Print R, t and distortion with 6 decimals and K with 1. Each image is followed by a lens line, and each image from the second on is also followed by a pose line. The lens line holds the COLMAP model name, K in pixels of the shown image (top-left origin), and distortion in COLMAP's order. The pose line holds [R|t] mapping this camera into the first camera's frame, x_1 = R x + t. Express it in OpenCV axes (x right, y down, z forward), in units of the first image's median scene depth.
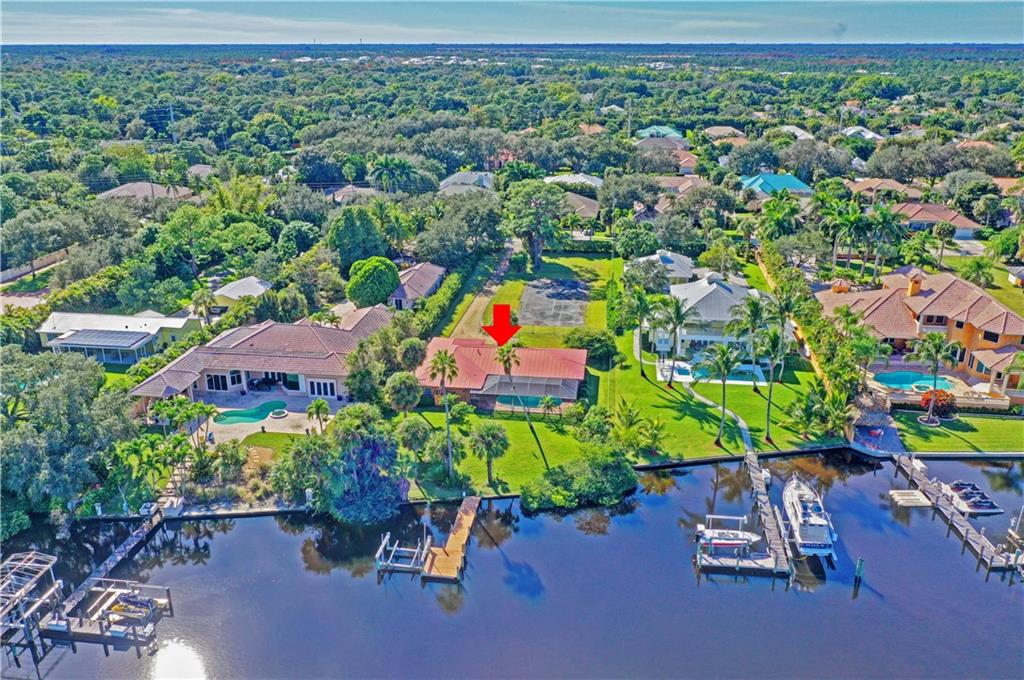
lens RADIAL K [[823.8, 0, 512.9], [0, 823.8, 337.0], [0, 0, 1]] dist [-0.000309, -0.000799]
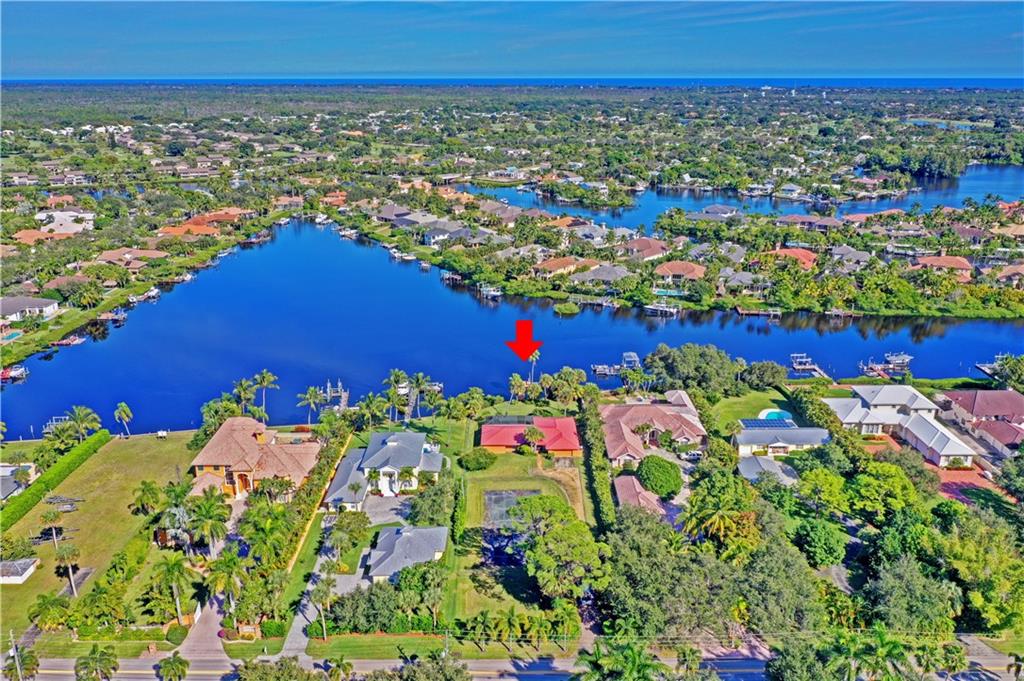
lens RADIAL K [[805.8, 0, 512.0], [0, 805.8, 340.5], [0, 0, 1]] dist [-0.001116, -0.000045]
pose [[-0.990626, 0.045730, -0.128720, 0.234576], [-0.043164, 0.789229, 0.612580, -1.179019], [0.129603, 0.612393, -0.779857, 2.229154]]
